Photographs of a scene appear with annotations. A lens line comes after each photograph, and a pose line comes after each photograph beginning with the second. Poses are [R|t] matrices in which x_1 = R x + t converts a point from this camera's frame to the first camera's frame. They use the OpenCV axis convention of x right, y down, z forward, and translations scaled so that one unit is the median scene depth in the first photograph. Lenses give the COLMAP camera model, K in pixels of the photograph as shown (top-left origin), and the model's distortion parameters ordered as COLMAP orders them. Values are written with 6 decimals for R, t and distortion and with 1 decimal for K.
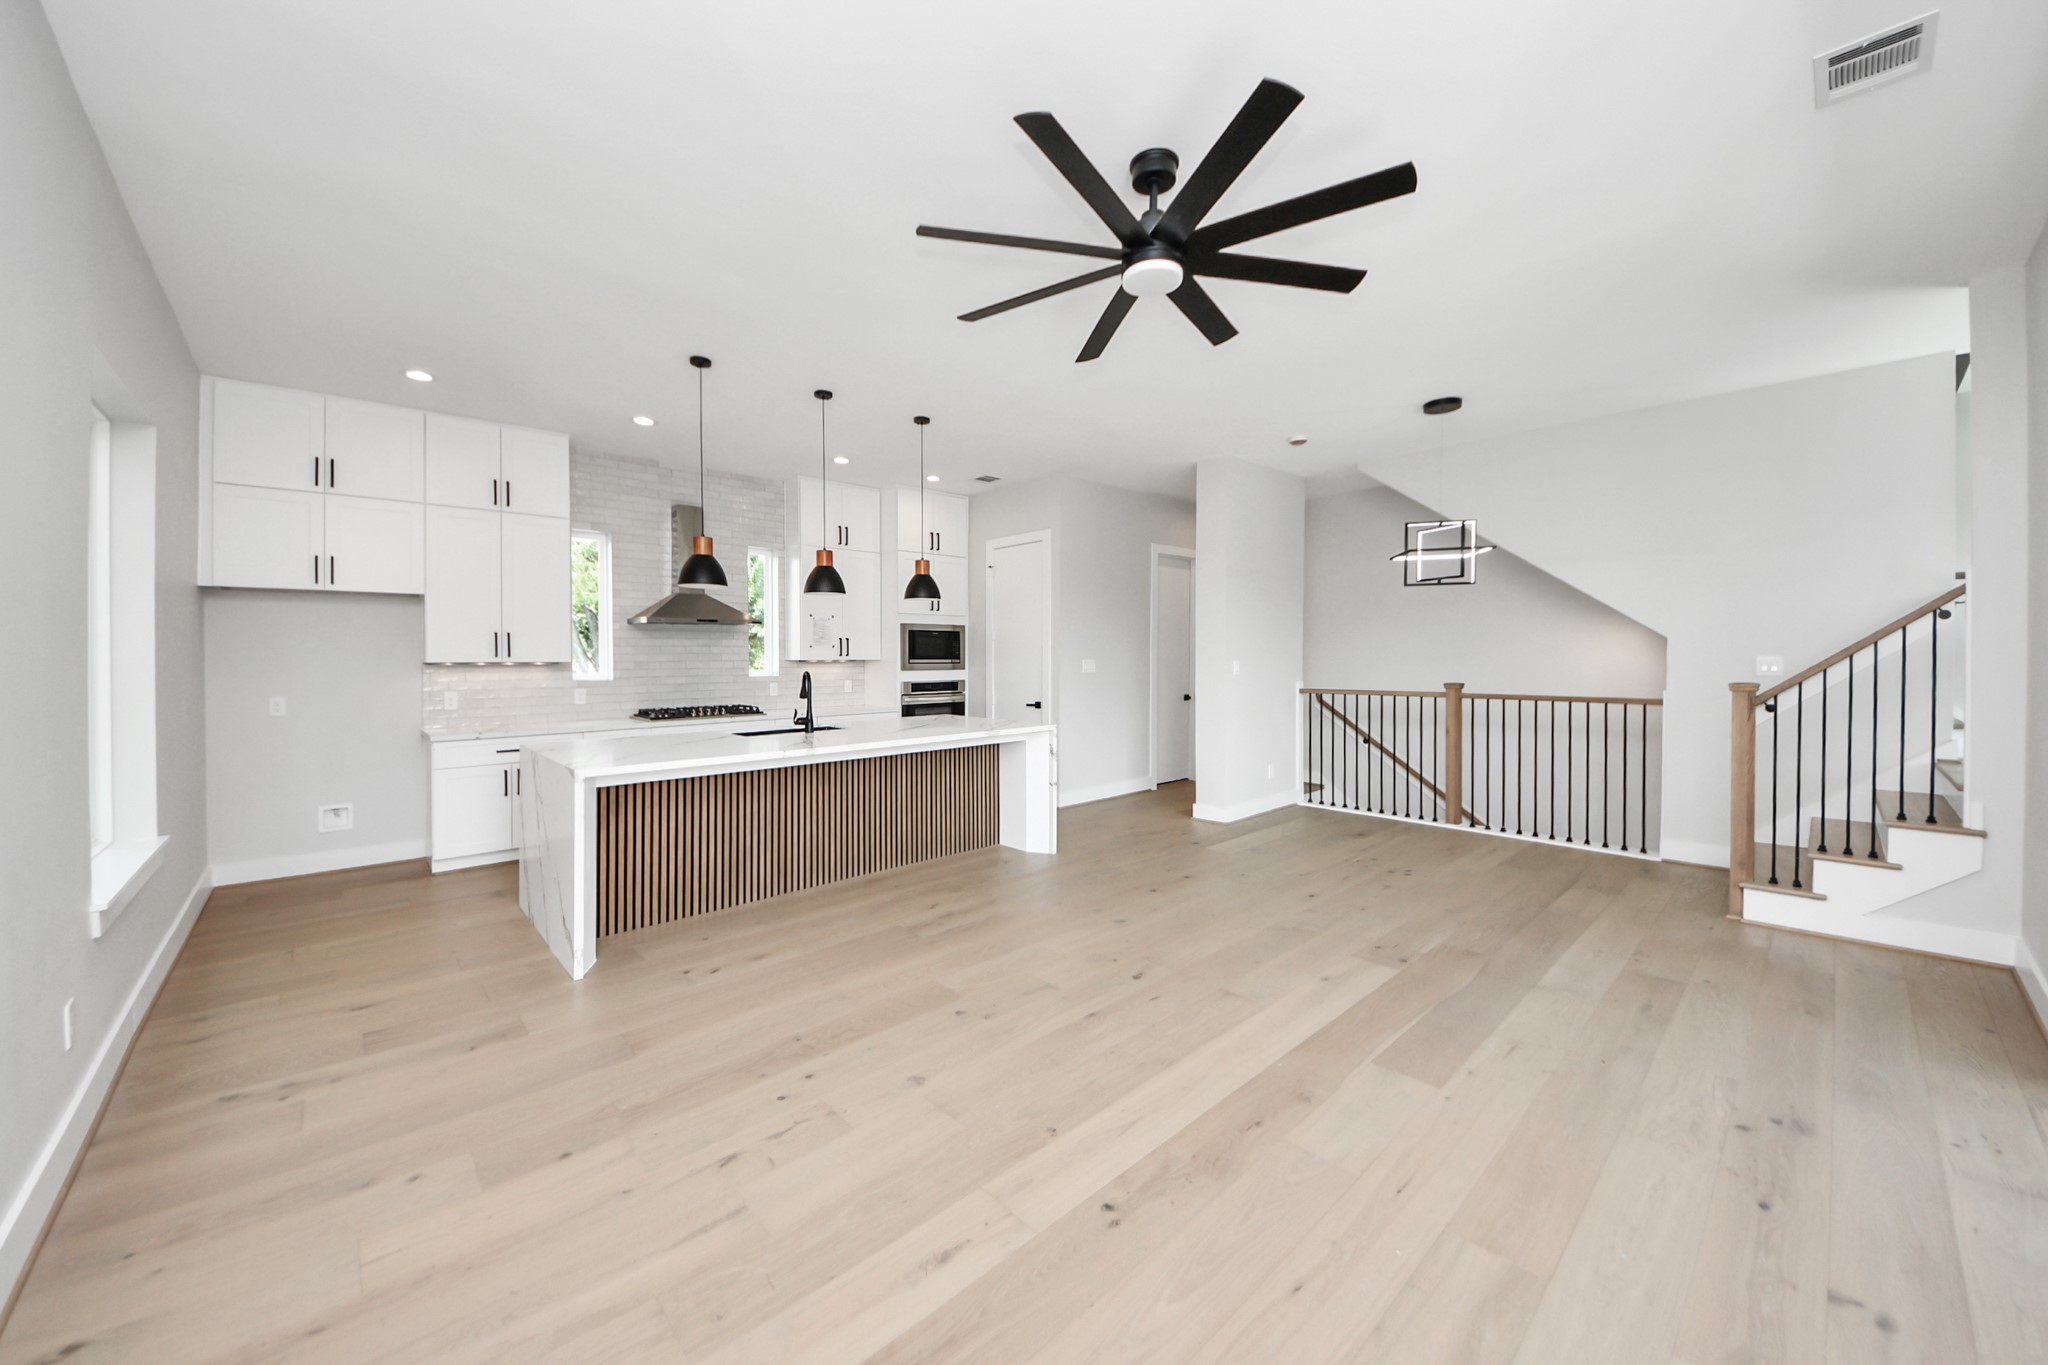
lens RADIAL K [[743.9, 0, 1035.7], [0, 743.9, 668.3], [0, 0, 1]] dist [0.016793, -0.018960]
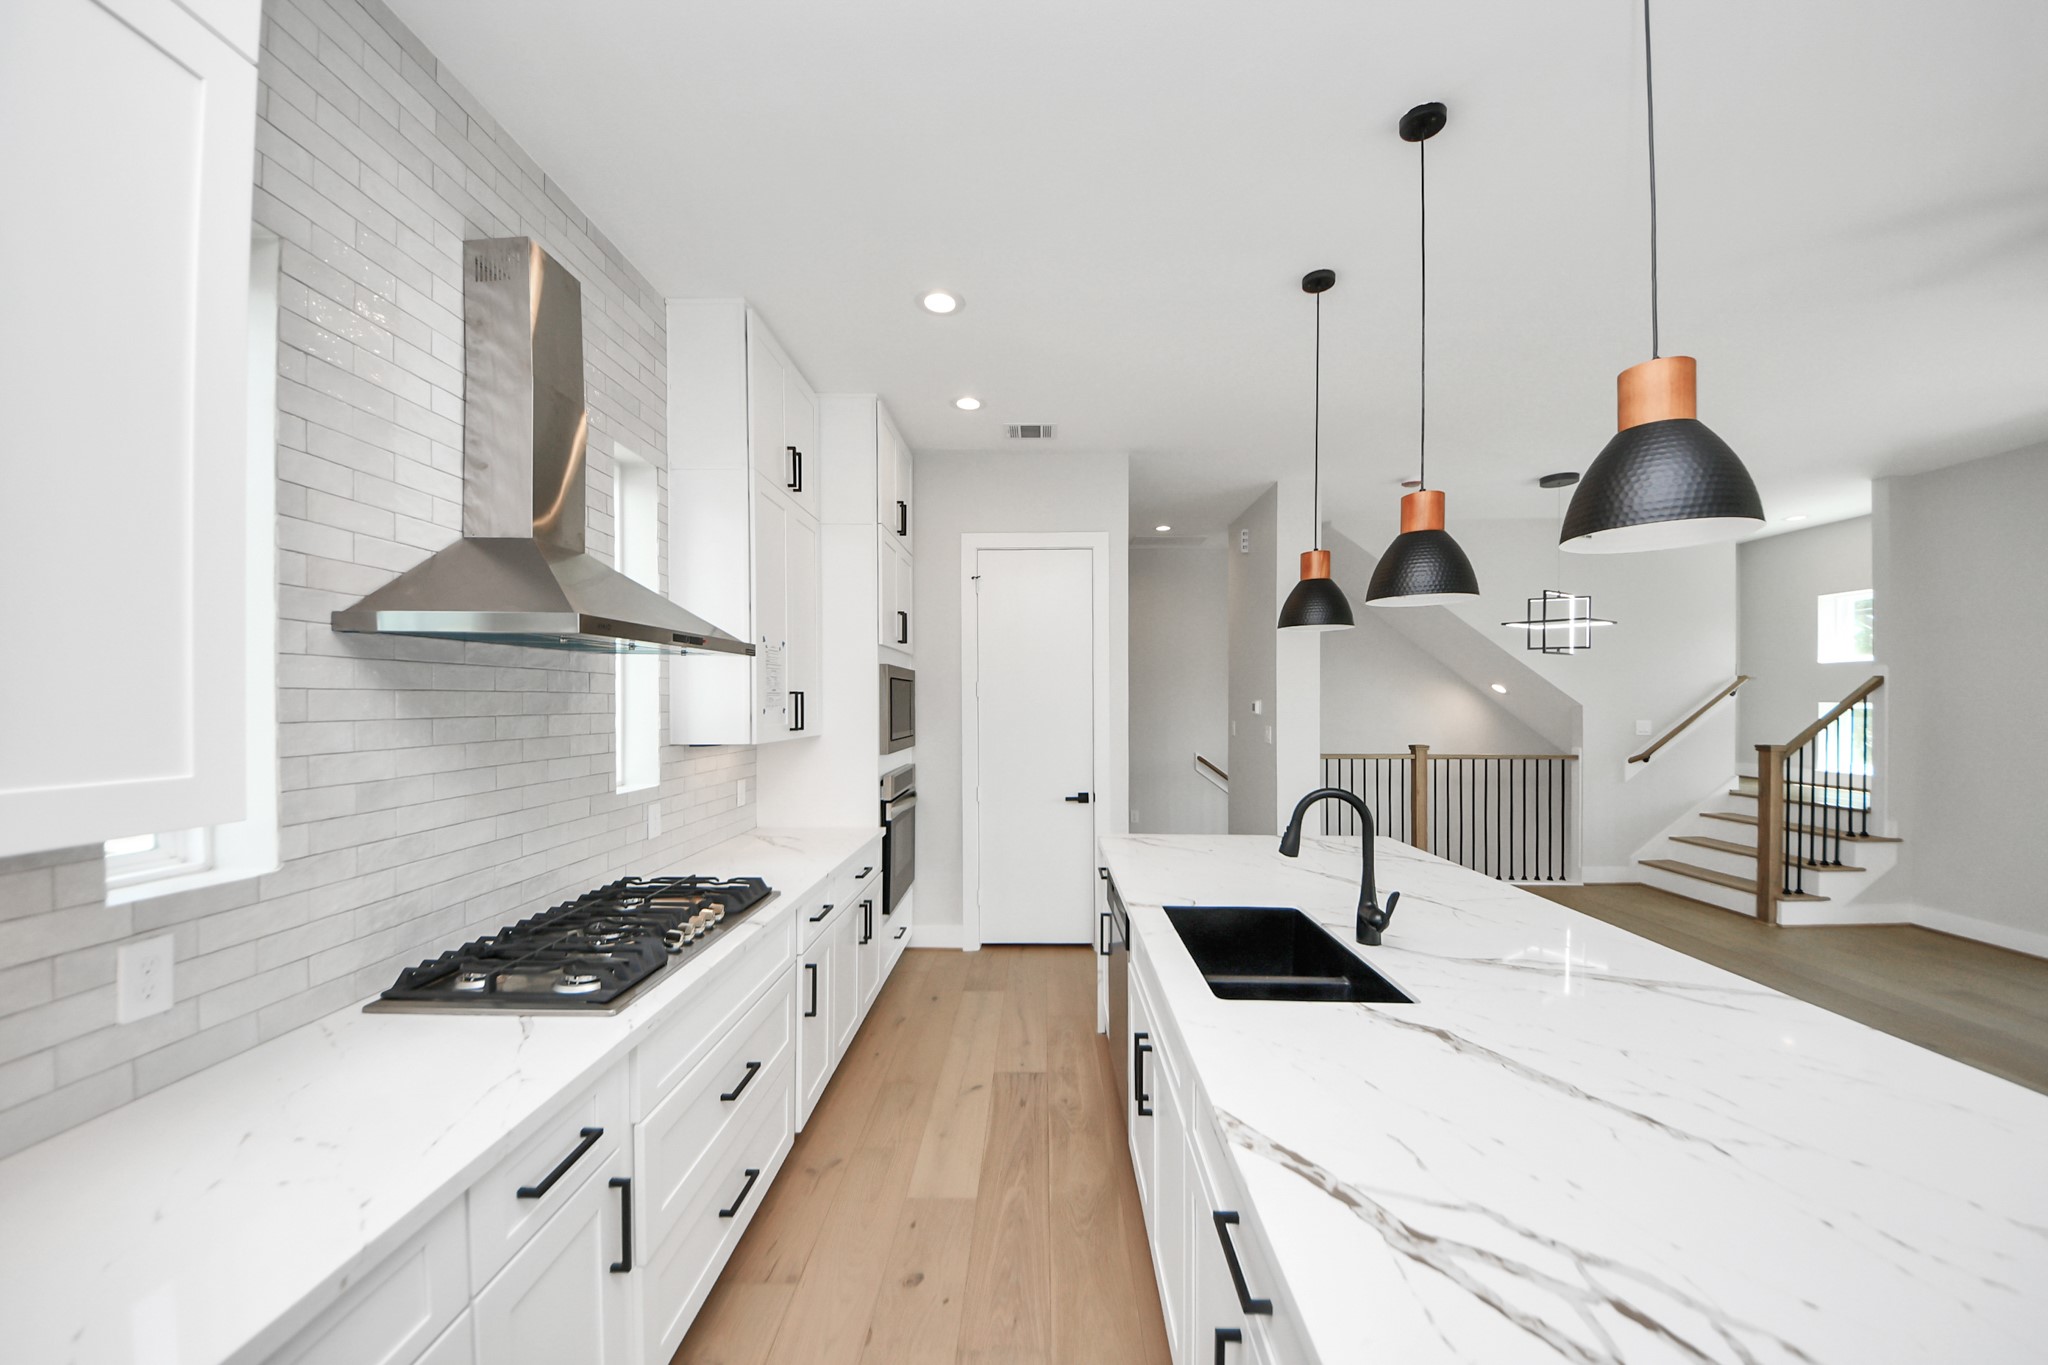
lens RADIAL K [[735.2, 0, 1032.8], [0, 735.2, 703.7], [0, 0, 1]] dist [0.019624, -0.017418]
pose [[0.688307, 0.002146, 0.725417, -0.573683], [0.007656, 0.999918, -0.010222, -0.032149], [-0.725379, 0.012590, 0.688234, 0.676593]]
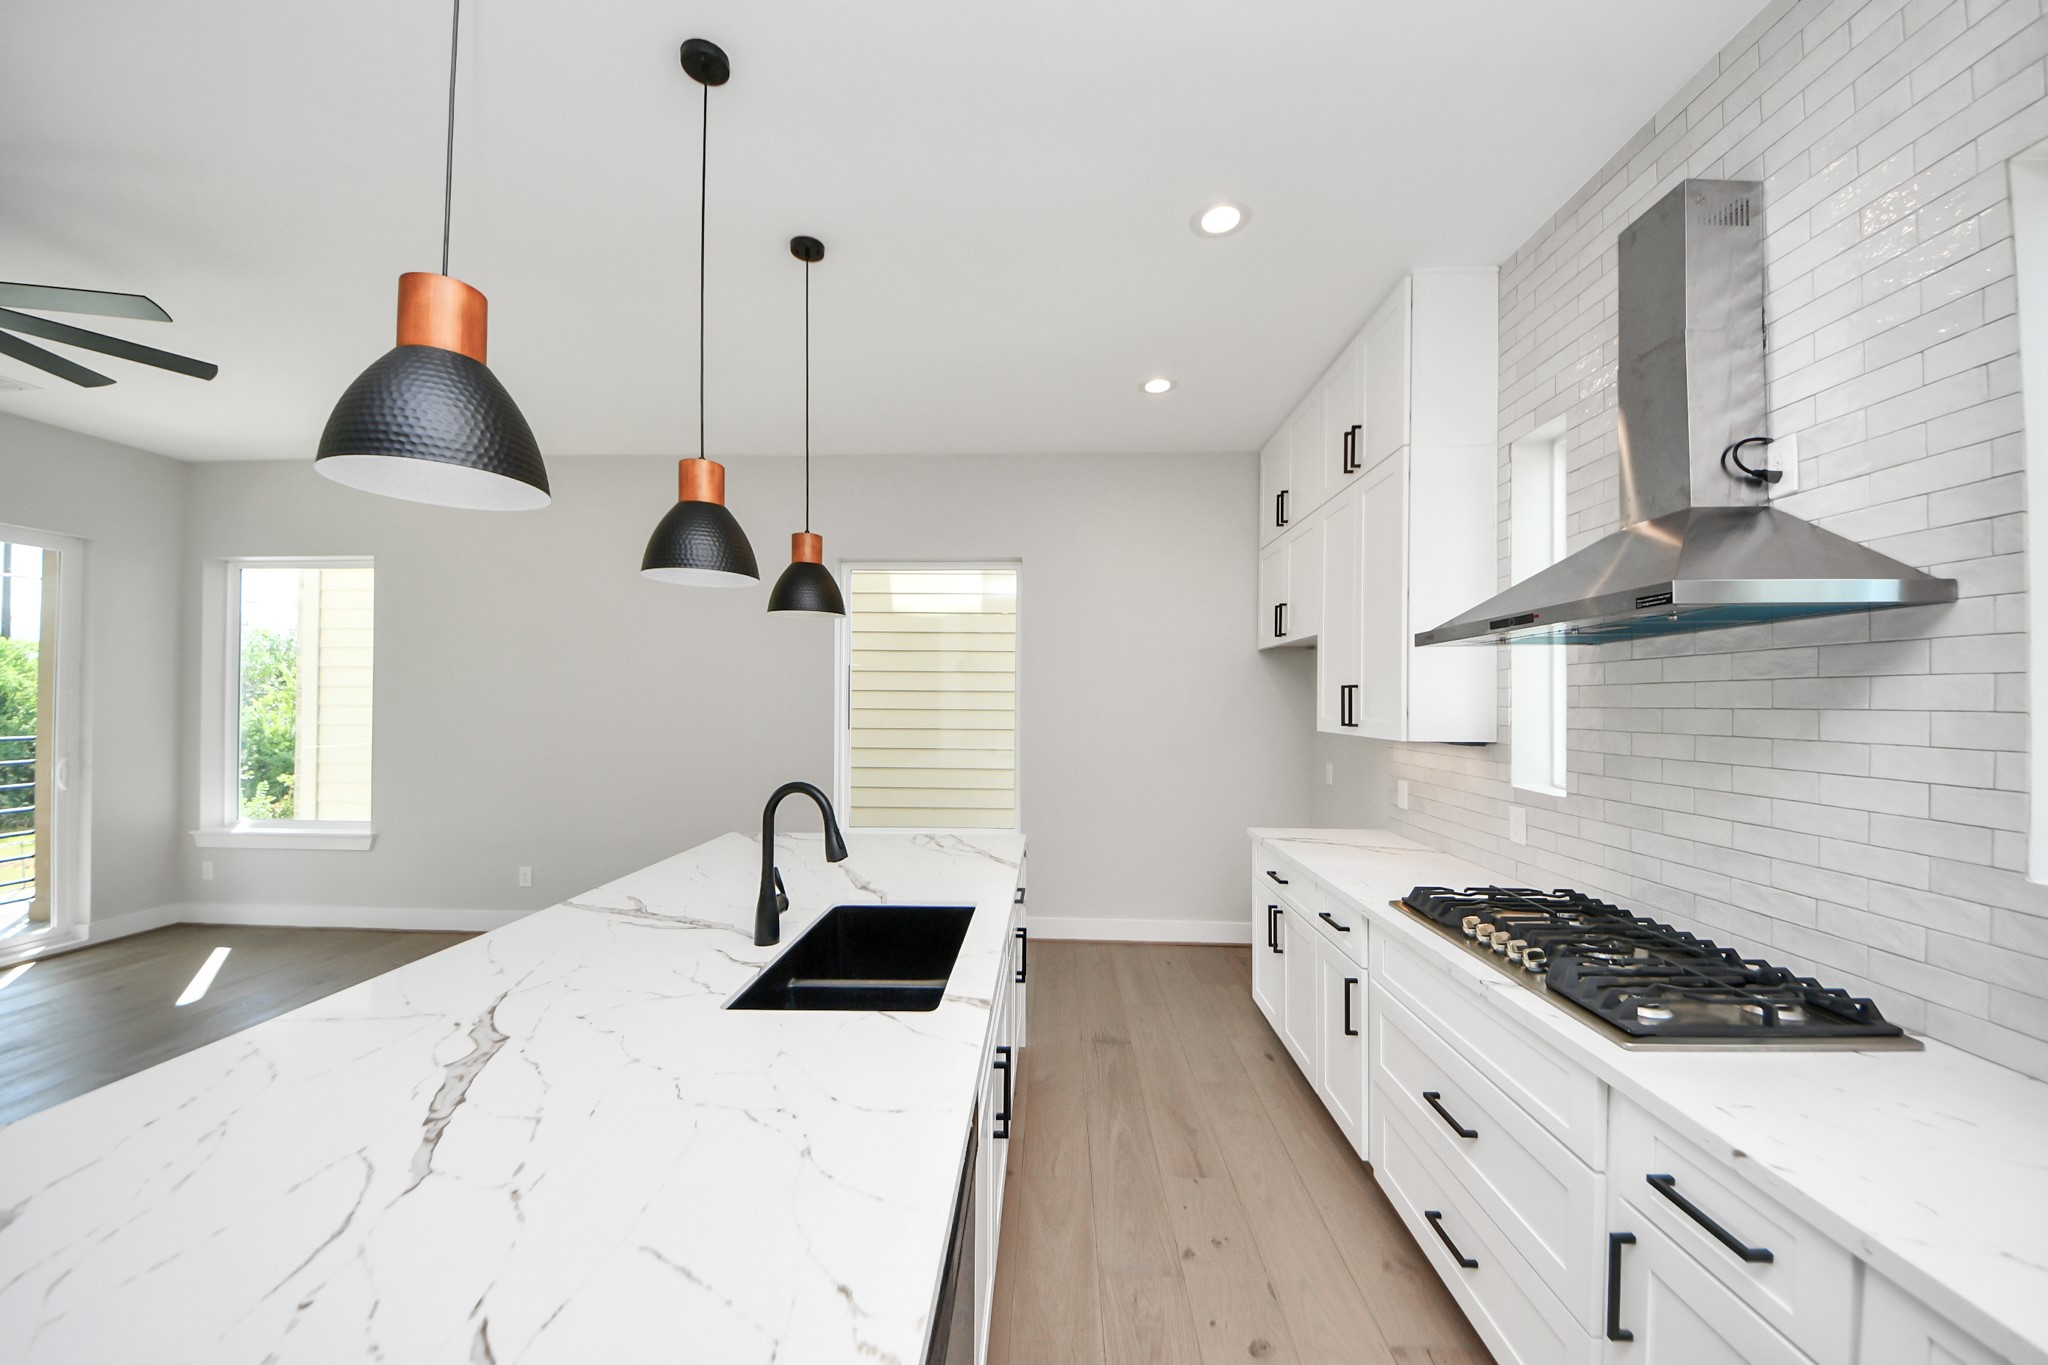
lens RADIAL K [[732.8, 0, 1029.9], [0, 732.8, 692.7], [0, 0, 1]] dist [0.017802, -0.014652]
pose [[-0.706628, -0.004155, -0.707573, -0.109279], [-0.012050, 0.999908, 0.006162, -0.036560], [0.707483, 0.012880, -0.706613, 1.075749]]
